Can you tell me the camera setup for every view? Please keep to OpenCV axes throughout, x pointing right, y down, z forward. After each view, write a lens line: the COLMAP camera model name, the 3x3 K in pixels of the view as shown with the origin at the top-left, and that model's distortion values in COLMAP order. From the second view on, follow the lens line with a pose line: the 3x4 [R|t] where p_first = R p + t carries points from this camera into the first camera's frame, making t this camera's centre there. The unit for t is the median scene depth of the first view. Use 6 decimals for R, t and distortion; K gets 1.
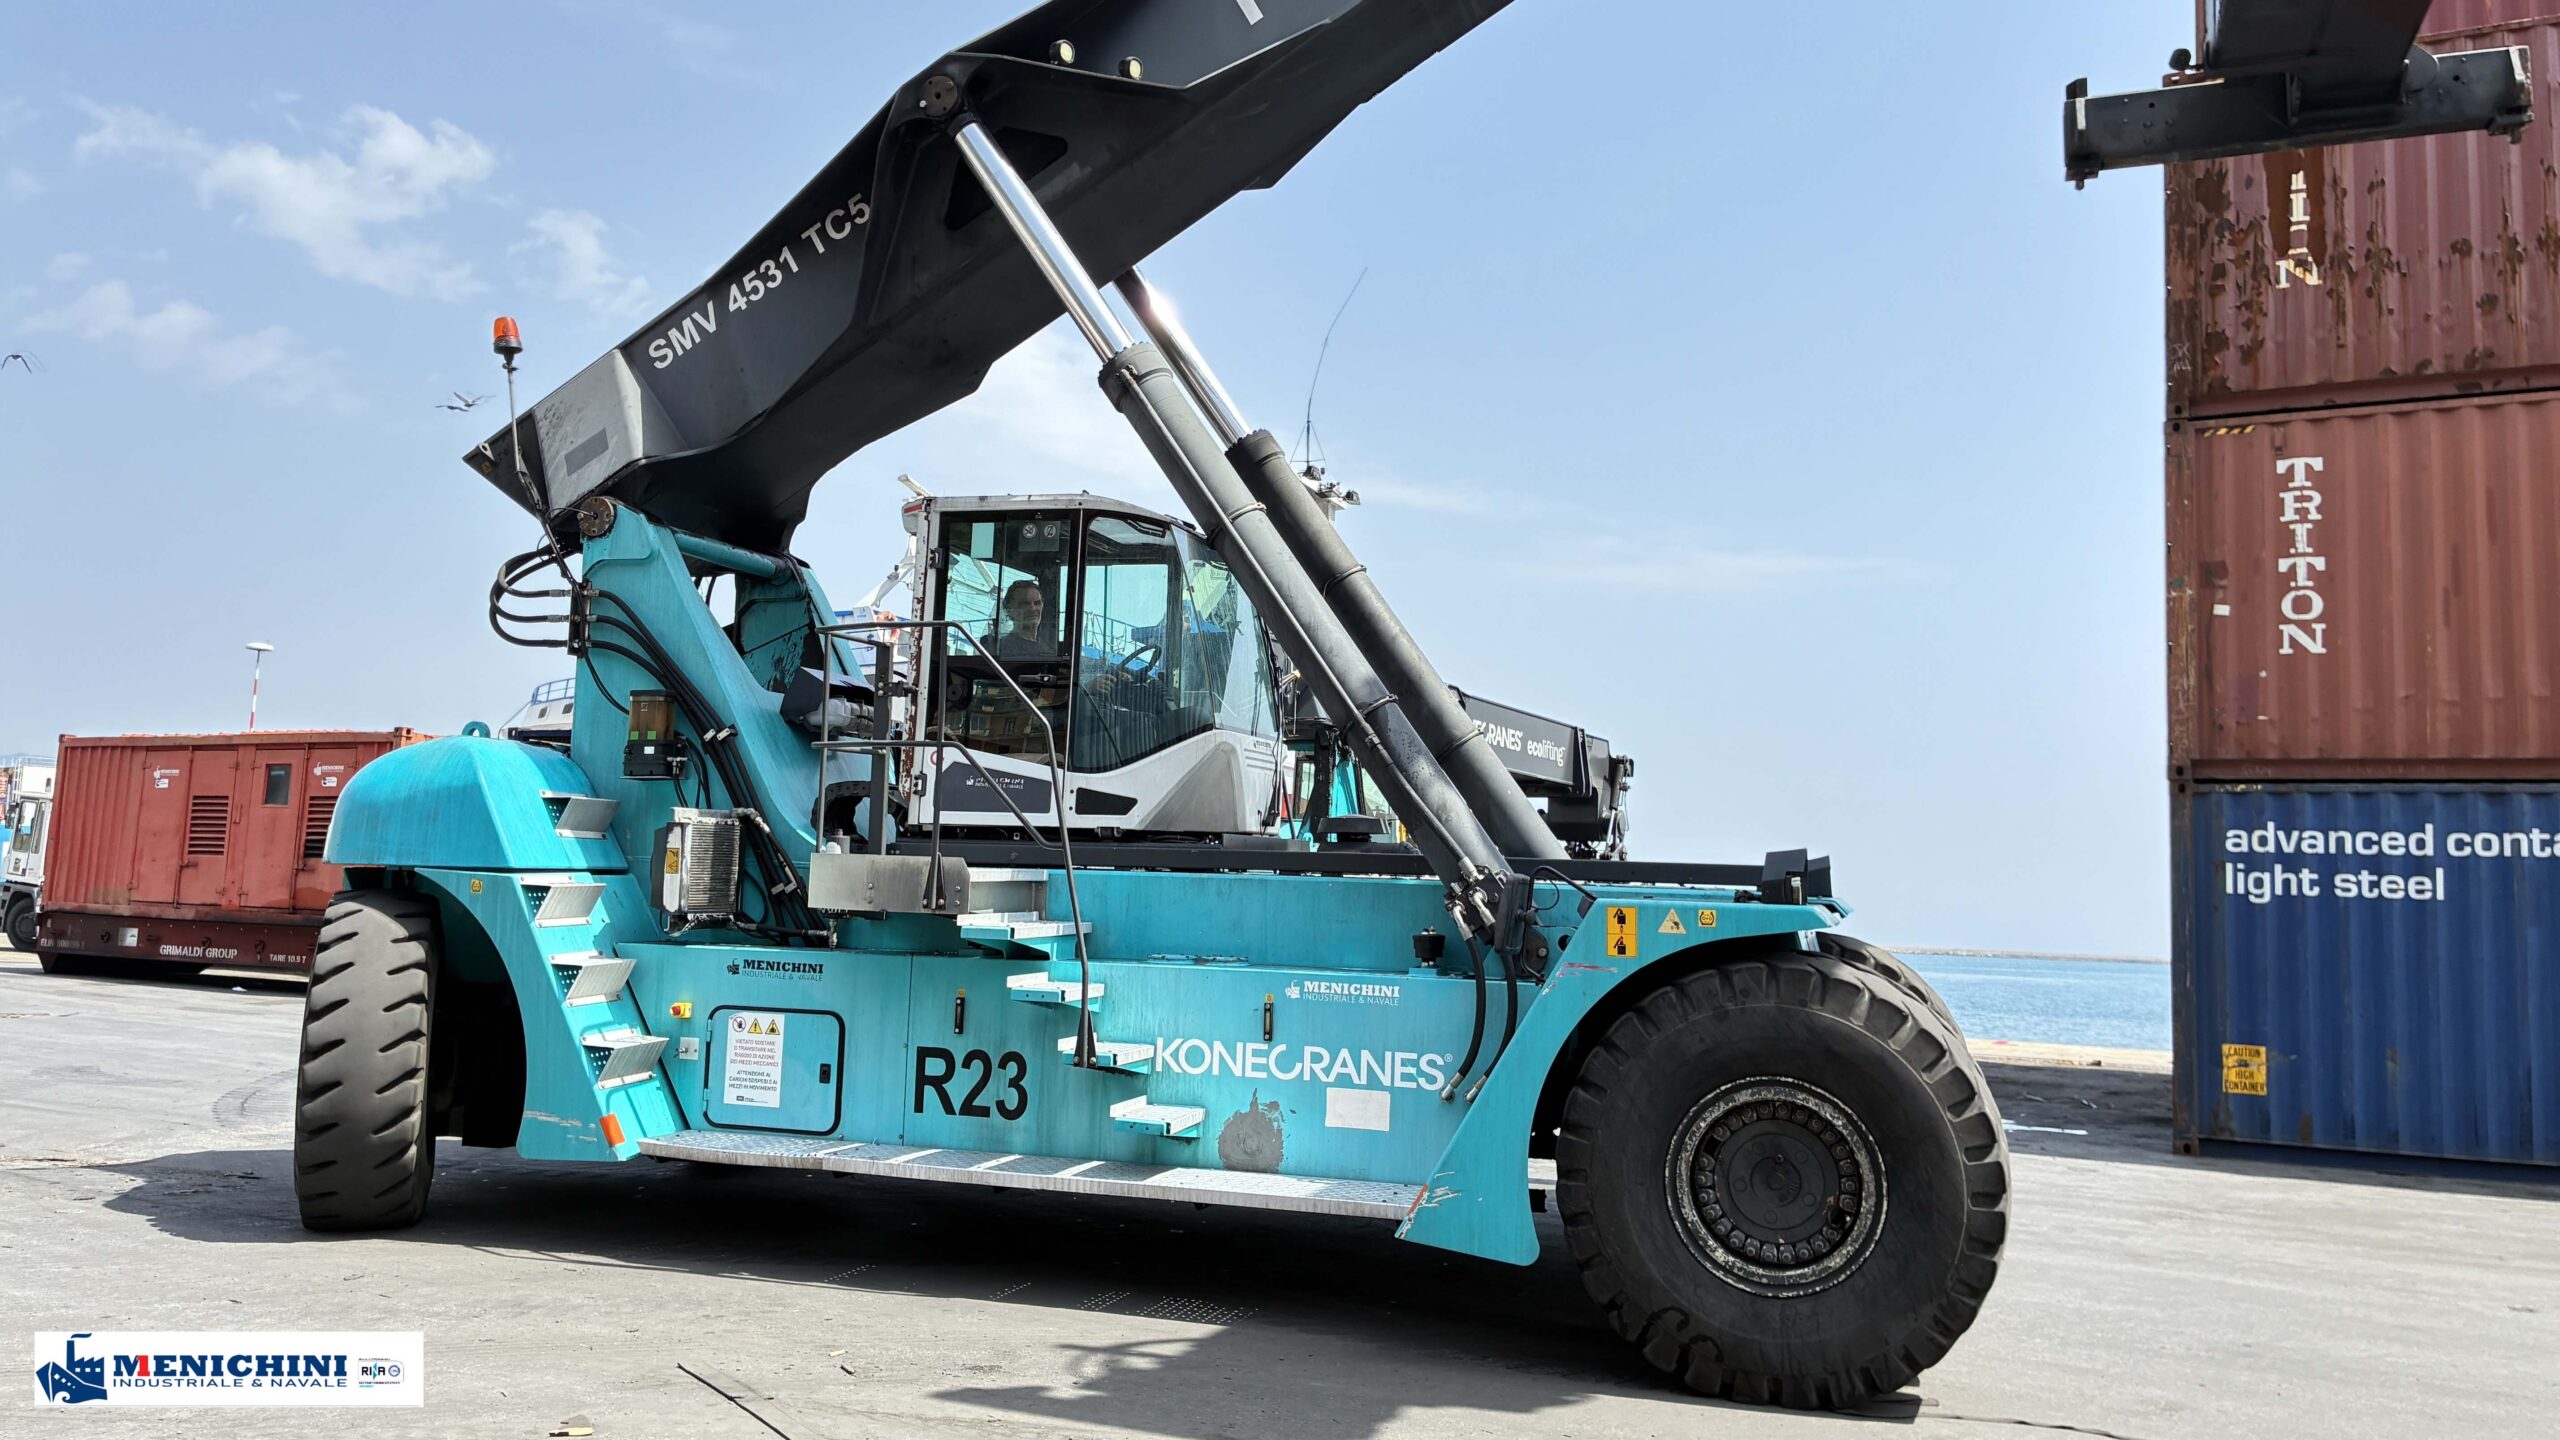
lens RADIAL K [[2001.9, 0, 1262.3], [0, 2001.9, 681.1], [0, 0, 1]] dist [0.069245, -0.048975]
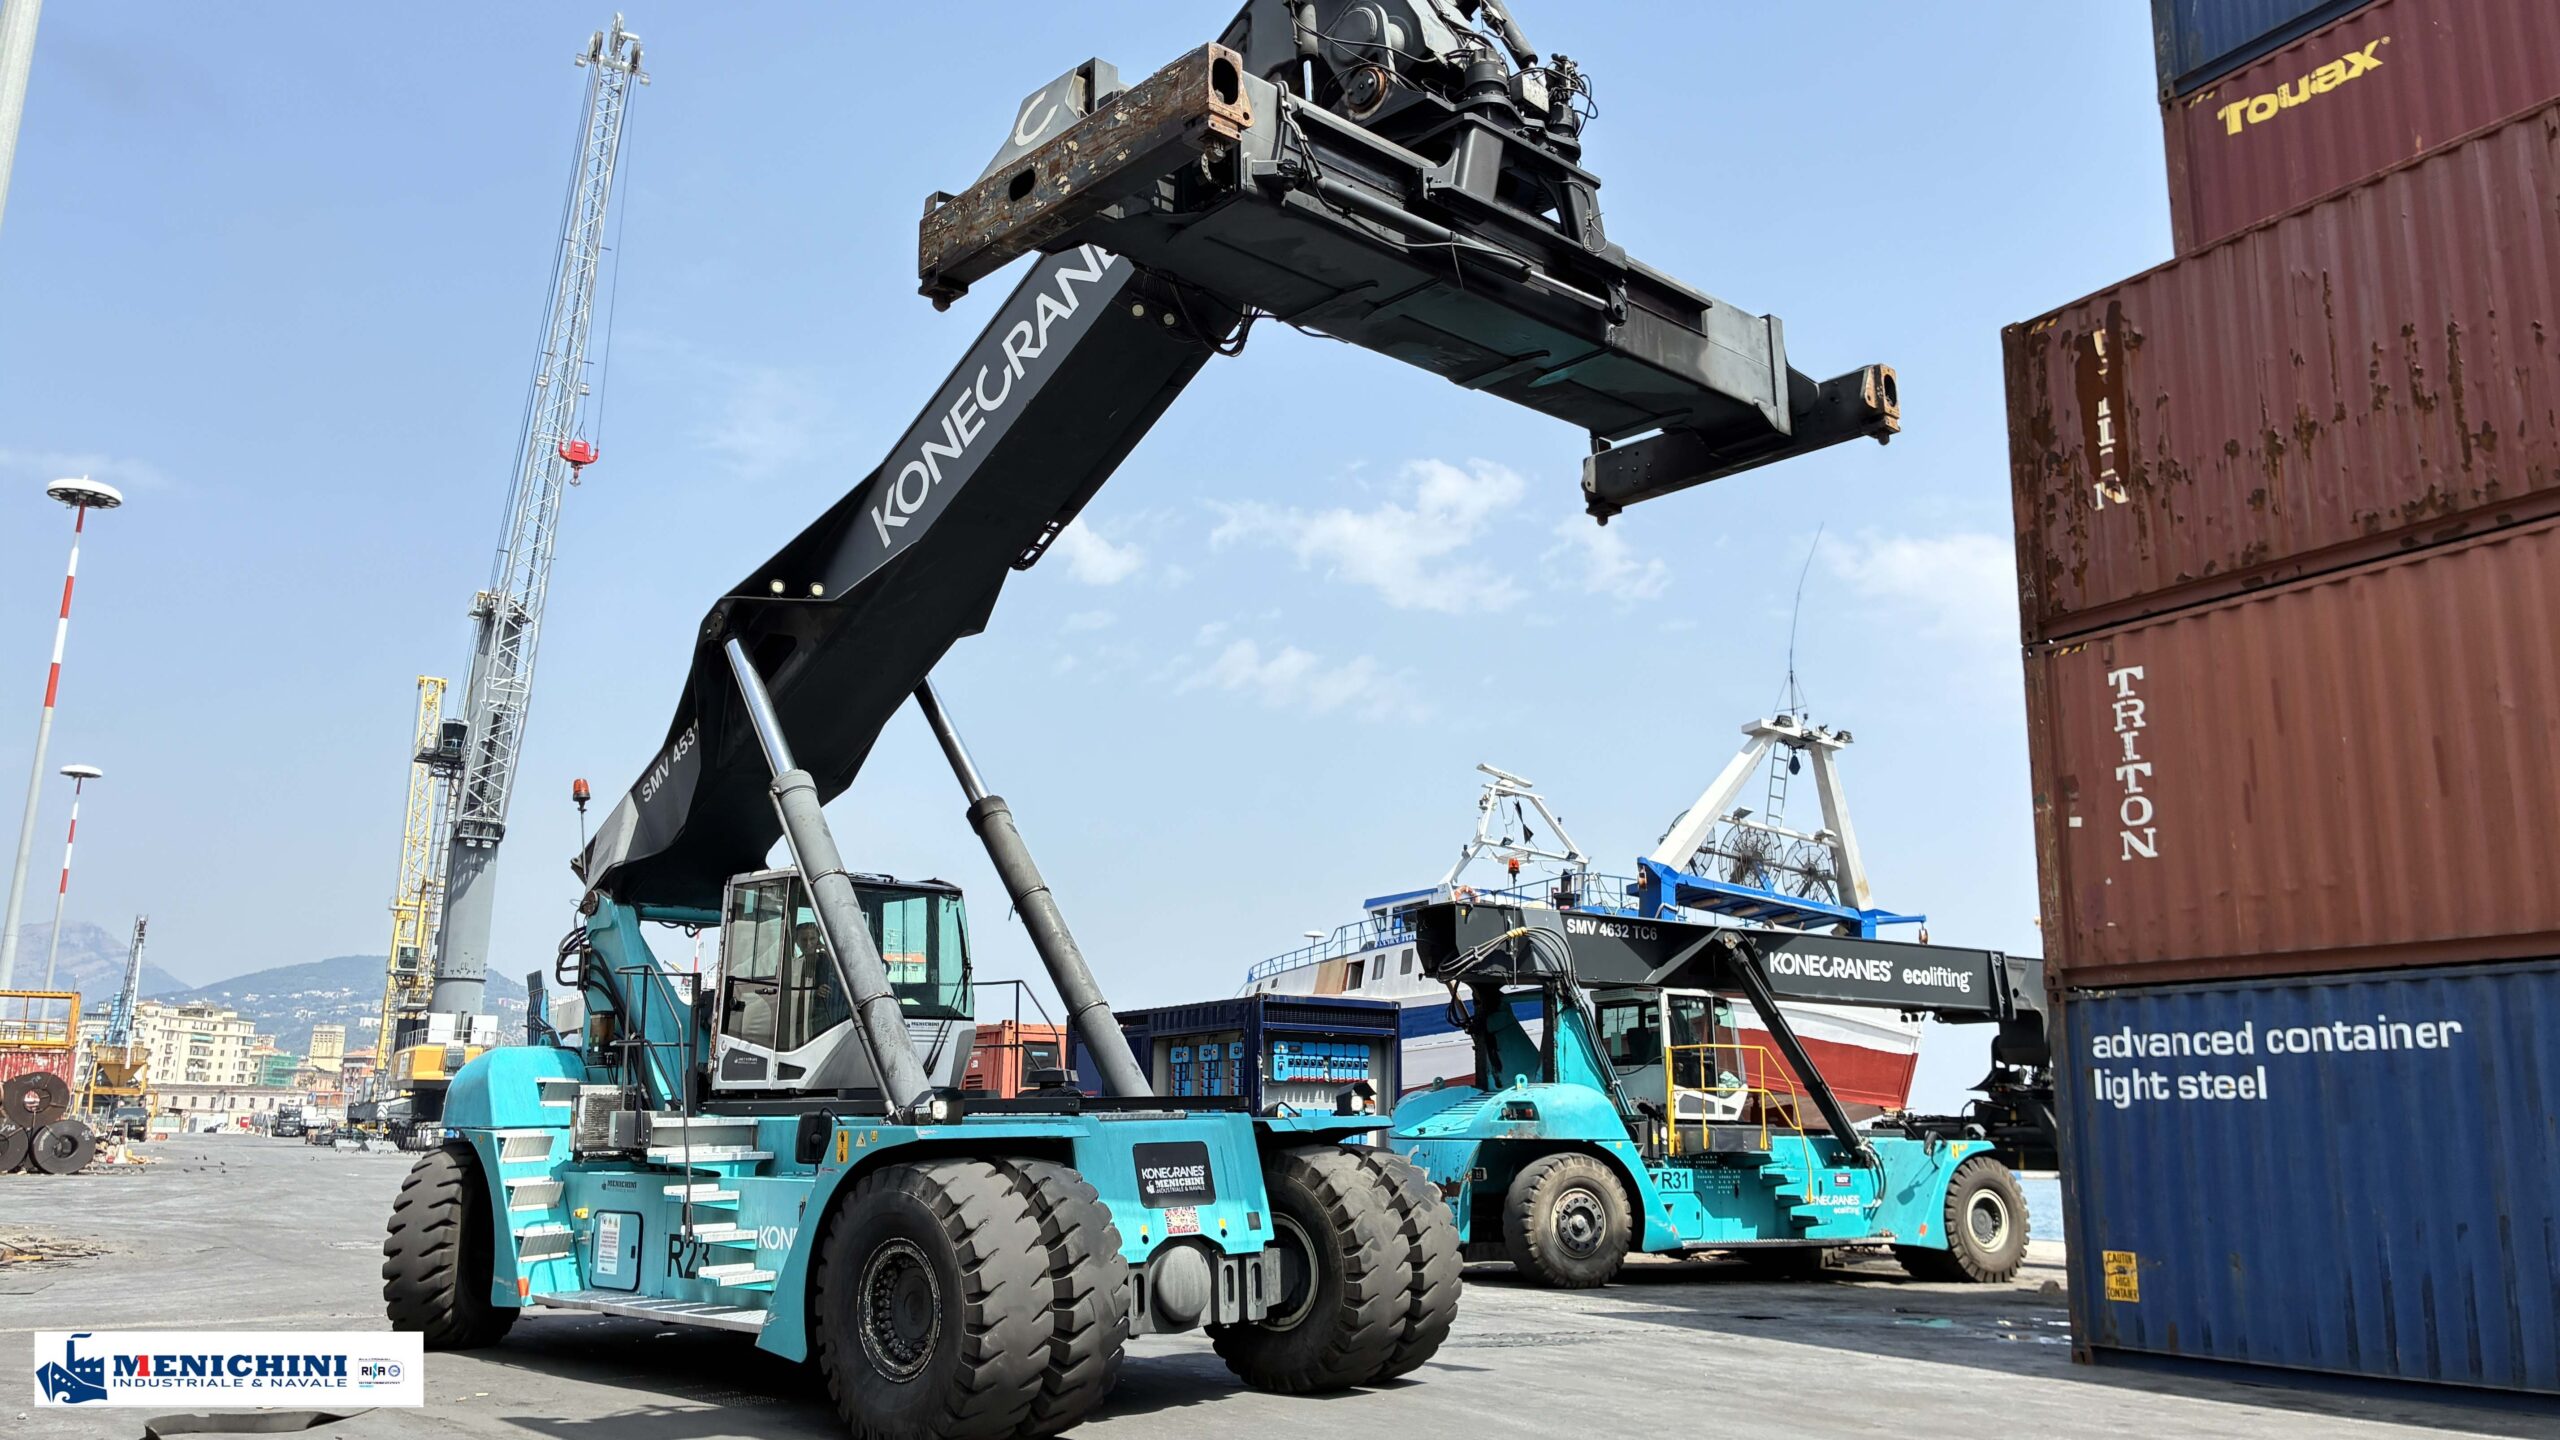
lens RADIAL K [[1964.0, 0, 1287.6], [0, 1964.0, 692.5], [0, 0, 1]] dist [-0.018736, 0.039014]
pose [[0.862763, -0.134785, -0.487313, 0.630388], [0.076211, 0.987469, -0.138195, 0.007395], [0.499832, 0.082091, 0.862223, -0.071339]]
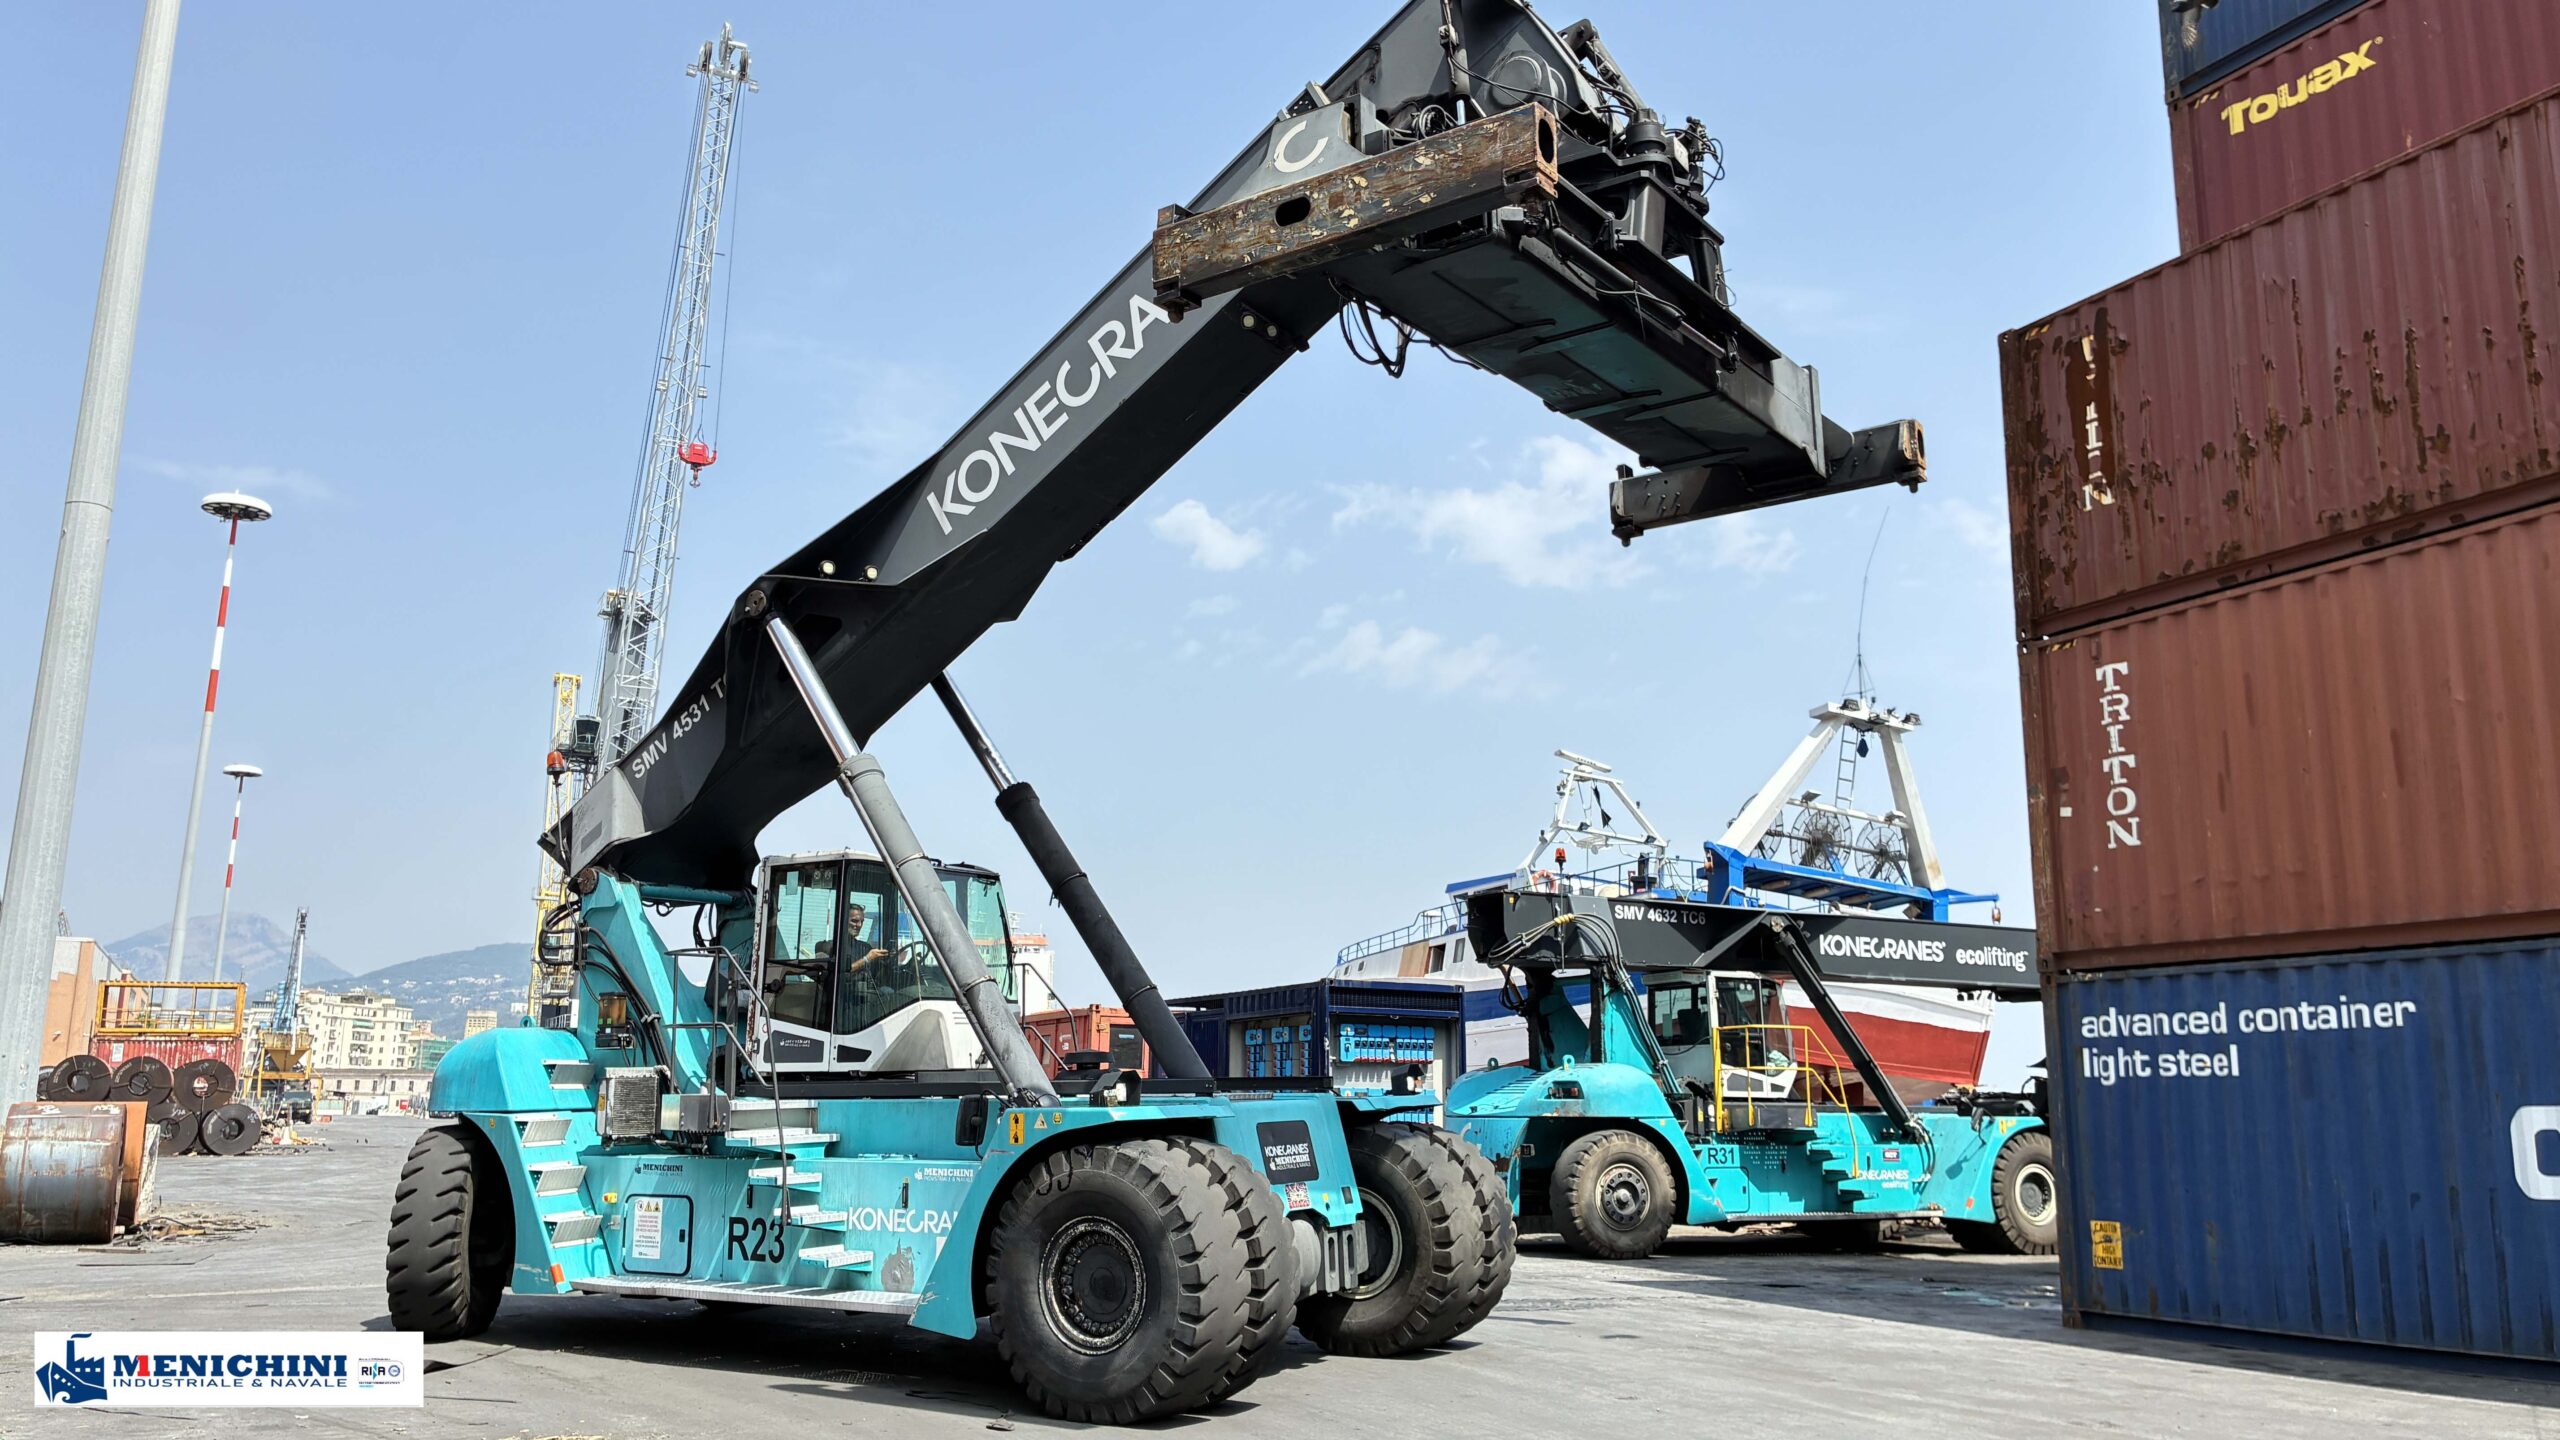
lens RADIAL K [[1964.0, 0, 1285.5], [0, 1964.0, 710.9], [0, 0, 1]] dist [-0.018736, 0.039014]
pose [[0.828190, -0.139271, -0.542867, 0.711721], [0.084861, 0.988626, -0.124167, 0.006225], [0.553985, 0.056766, 0.830589, -0.101260]]
